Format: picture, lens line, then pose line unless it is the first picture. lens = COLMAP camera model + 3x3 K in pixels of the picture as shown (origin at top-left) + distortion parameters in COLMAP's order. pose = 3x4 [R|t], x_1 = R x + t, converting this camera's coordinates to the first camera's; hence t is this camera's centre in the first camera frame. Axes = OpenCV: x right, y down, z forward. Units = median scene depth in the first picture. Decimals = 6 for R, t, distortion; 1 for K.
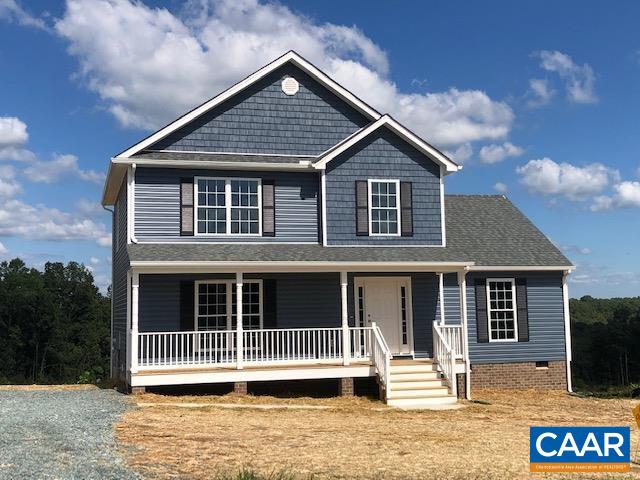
lens RADIAL K [[880.1, 0, 314.6], [0, 880.1, 234.7], [0, 0, 1]] dist [0.037022, 0.000000]
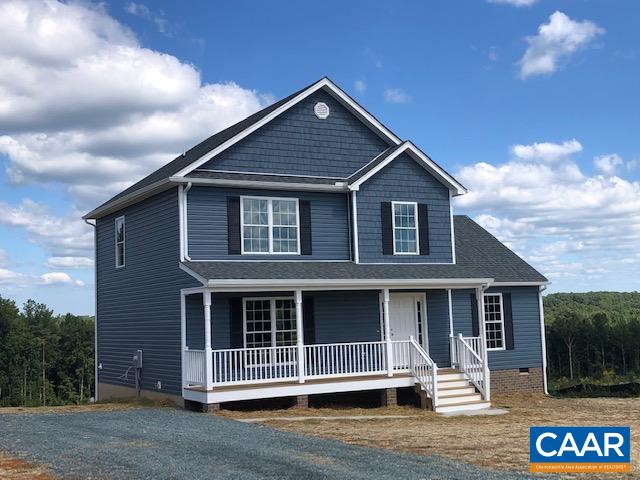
lens RADIAL K [[875.9, 0, 321.1], [0, 875.9, 235.1], [0, 0, 1]] dist [0.046059, 0.000000]
pose [[0.968882, 0.009795, 0.247331, -0.291627], [-0.007628, 0.999924, -0.009719, -0.011012], [-0.247407, 0.007530, 0.968882, -0.007062]]
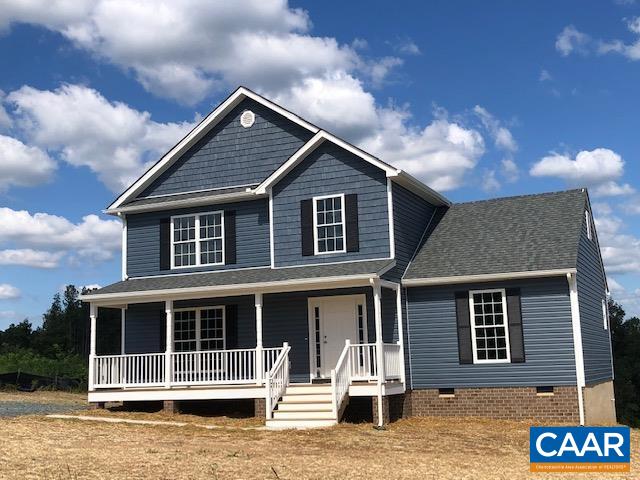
lens RADIAL K [[880.1, 0, 304.6], [0, 880.1, 225.8], [0, 0, 1]] dist [0.037022, 0.000000]
pose [[0.768019, -0.109519, -0.630993, 0.689116], [0.076098, 0.993895, -0.079884, 0.047626], [0.635890, 0.013335, 0.771665, 0.240370]]
